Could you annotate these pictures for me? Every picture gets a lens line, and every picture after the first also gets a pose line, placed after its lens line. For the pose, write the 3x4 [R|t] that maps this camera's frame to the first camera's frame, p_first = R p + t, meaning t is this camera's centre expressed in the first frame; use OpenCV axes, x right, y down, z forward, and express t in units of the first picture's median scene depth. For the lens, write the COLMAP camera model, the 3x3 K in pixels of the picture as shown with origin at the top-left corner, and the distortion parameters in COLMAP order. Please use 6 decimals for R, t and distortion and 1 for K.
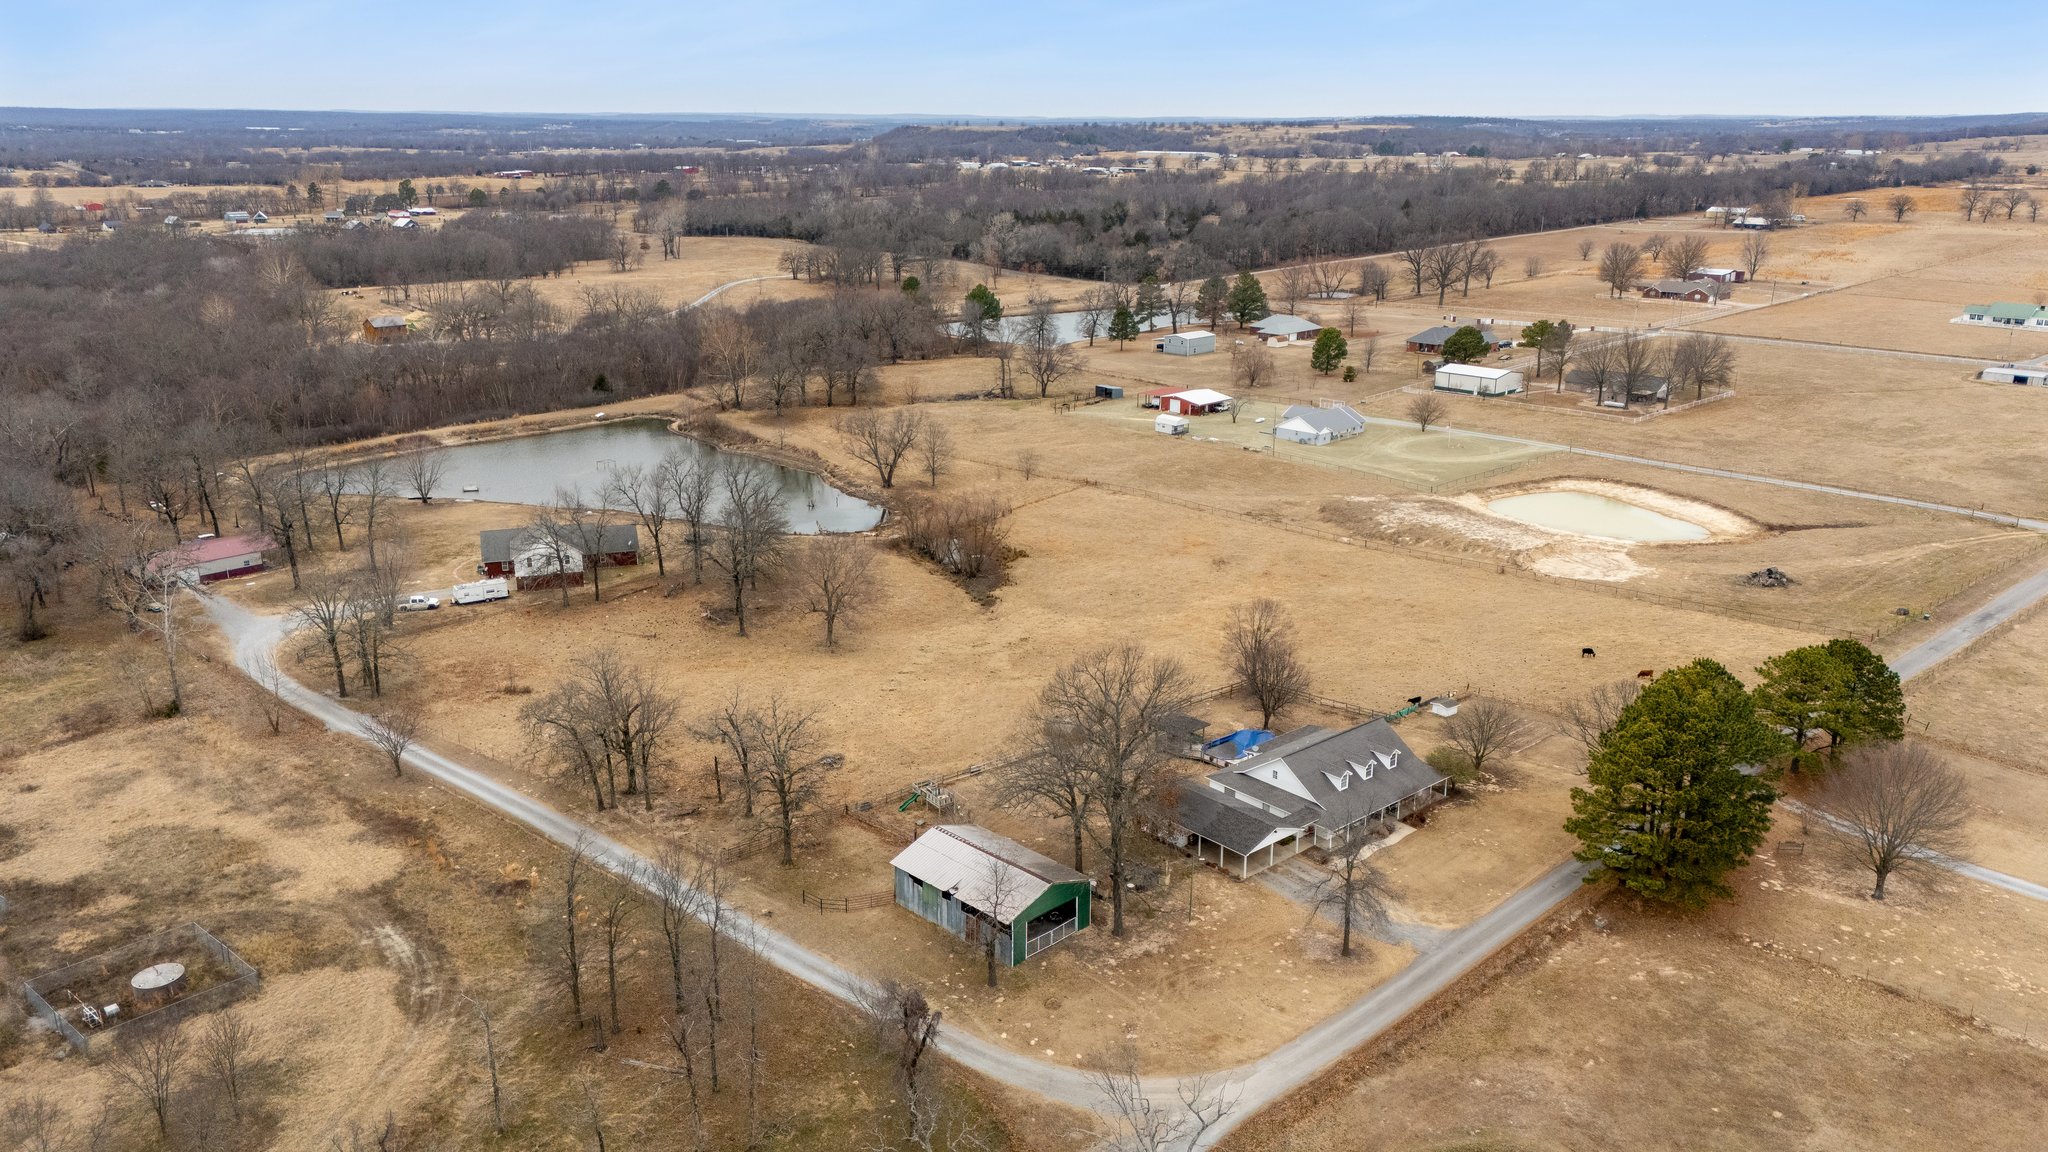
lens RADIAL K [[1503.0, 0, 1019.8], [0, 1503.0, 577.7], [0, 0, 1]] dist [0.077770, -0.062161]
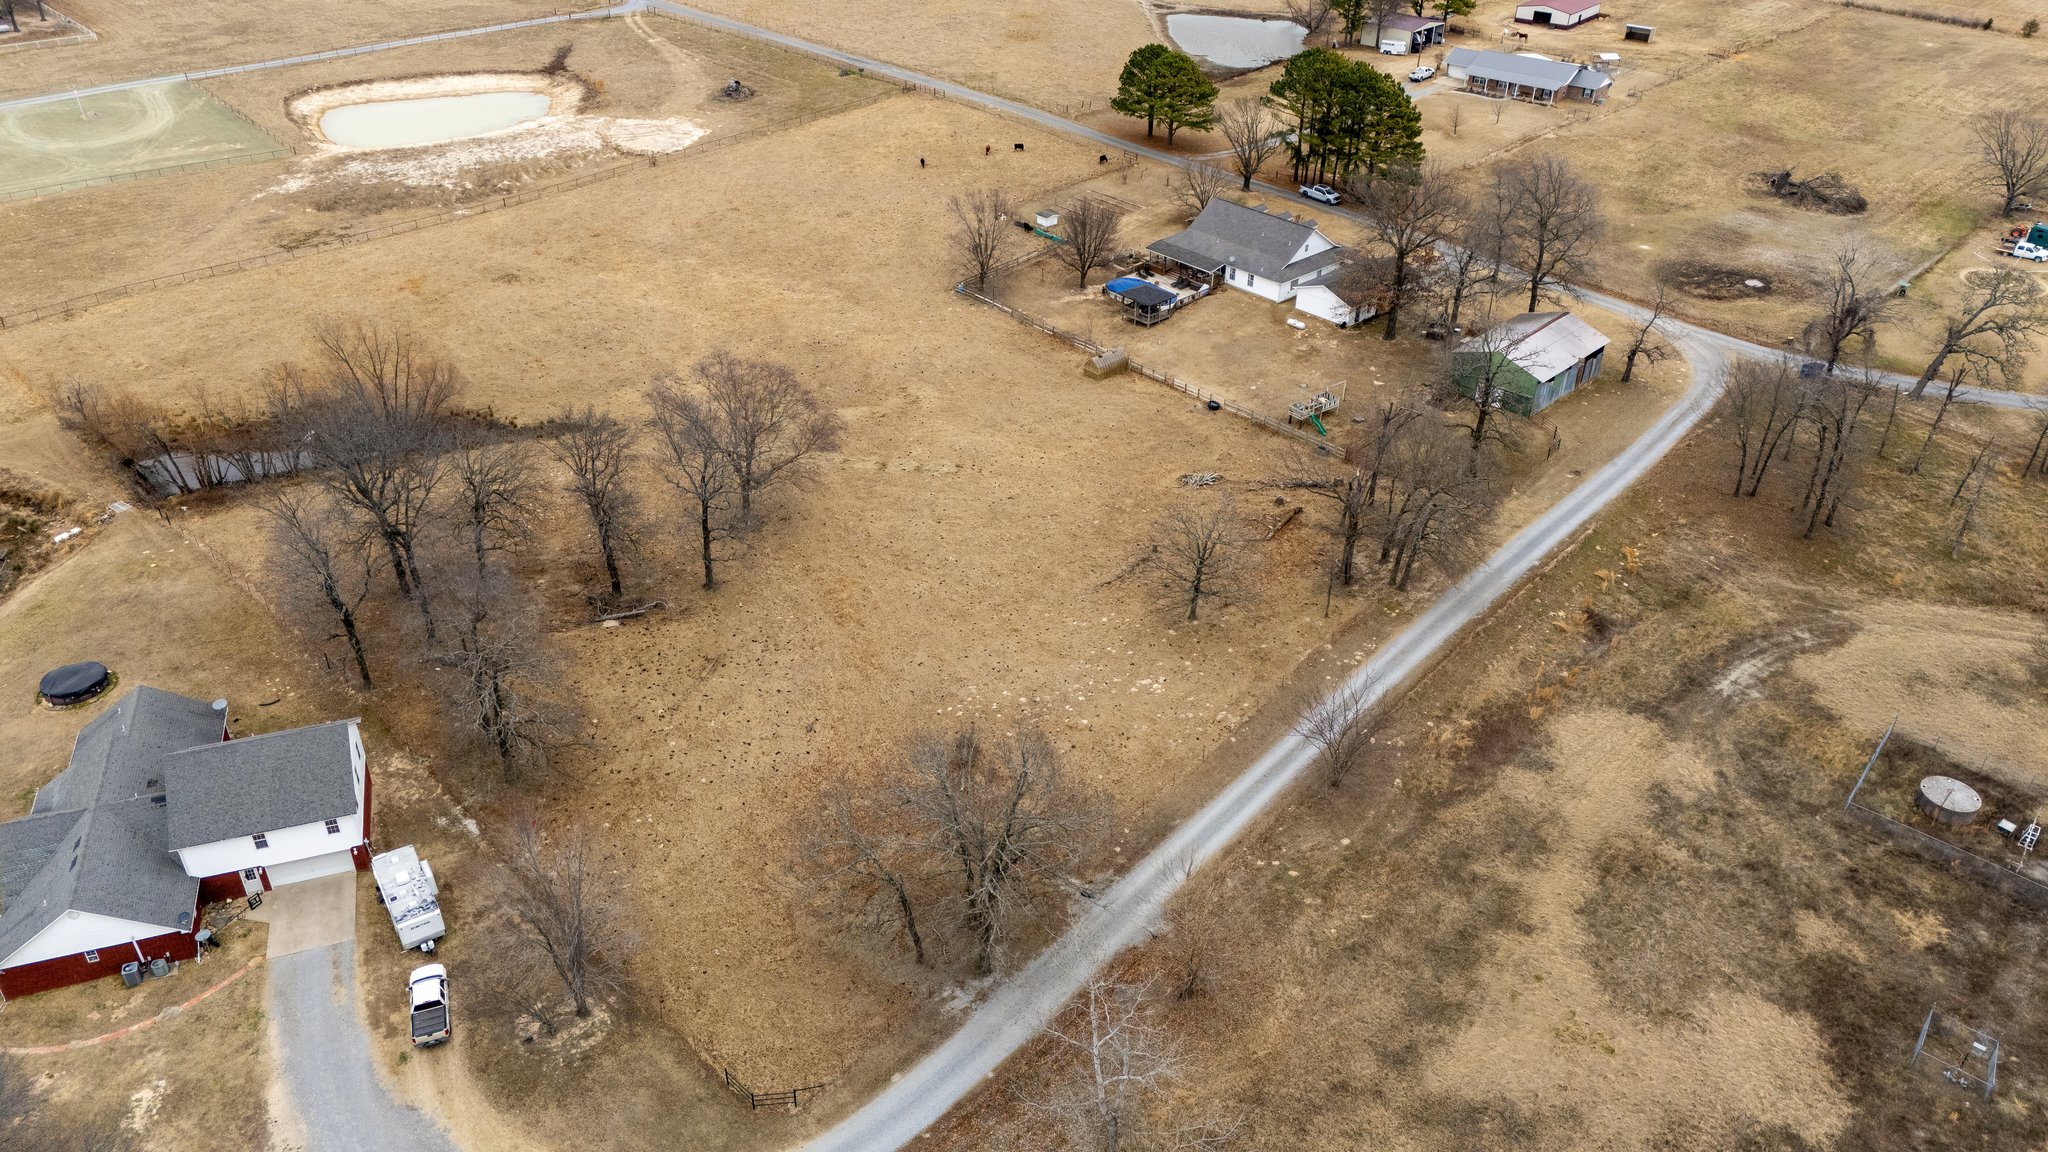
lens RADIAL K [[1503.0, 0, 1019.8], [0, 1503.0, 577.7], [0, 0, 1]] dist [0.077770, -0.062161]
pose [[-0.019806, -0.535444, 0.844338, -0.908576], [0.281788, 0.807279, 0.518553, -0.321374], [-0.959272, 0.248195, 0.134893, 1.016692]]
